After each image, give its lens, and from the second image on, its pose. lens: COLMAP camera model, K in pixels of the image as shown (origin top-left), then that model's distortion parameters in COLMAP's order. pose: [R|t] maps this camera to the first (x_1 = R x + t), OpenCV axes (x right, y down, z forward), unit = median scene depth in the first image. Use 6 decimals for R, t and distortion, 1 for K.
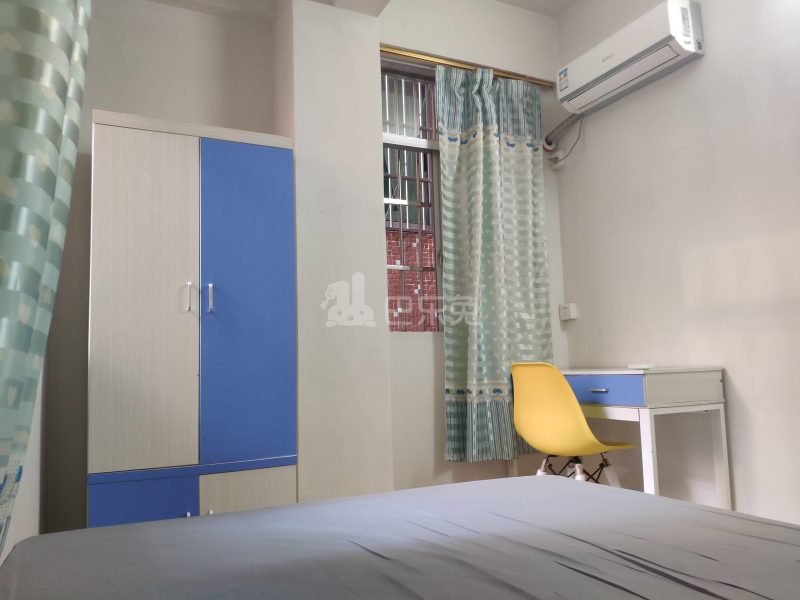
lens RADIAL K [[622.0, 0, 400.0], [0, 622.0, 300.0], [0, 0, 1]] dist [0.082205, -0.141153]
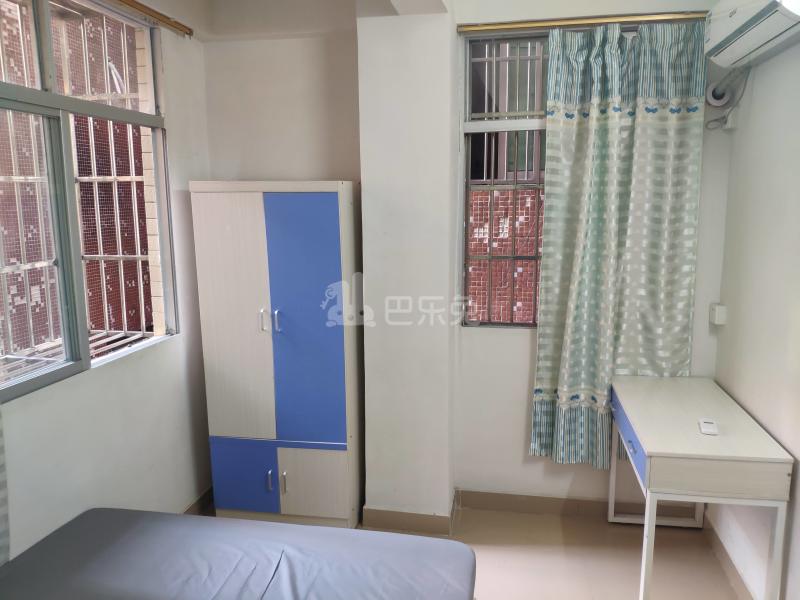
lens RADIAL K [[622.0, 0, 400.0], [0, 622.0, 300.0], [0, 0, 1]] dist [0.082205, -0.141153]
pose [[0.797238, 0.116183, -0.592379, 0.448884], [0.053505, 0.963842, 0.261046, -0.252213], [0.601289, -0.239811, 0.762196, 0.127127]]
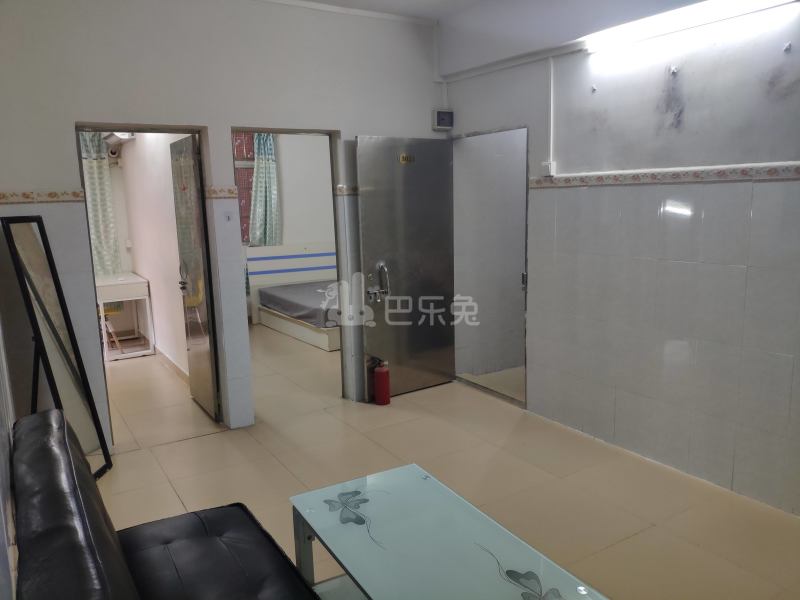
lens RADIAL K [[622.0, 0, 400.0], [0, 622.0, 300.0], [0, 0, 1]] dist [0.082205, -0.141153]
pose [[0.994721, -0.012239, 0.101884, 0.970004], [-0.017453, 0.958219, 0.285501, -0.415505], [-0.101122, -0.285772, 0.952947, -1.087716]]
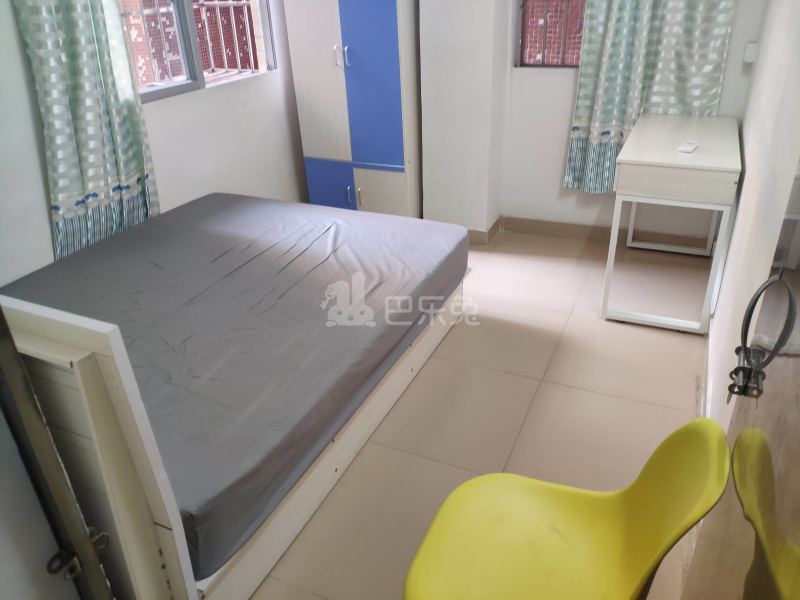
lens RADIAL K [[622.0, 0, 400.0], [0, 622.0, 300.0], [0, 0, 1]] dist [0.082205, -0.141153]
pose [[0.629892, 0.369317, -0.683257, 0.719046], [0.099948, 0.833854, 0.542861, -0.227463], [0.770225, -0.410234, 0.488326, 0.070383]]
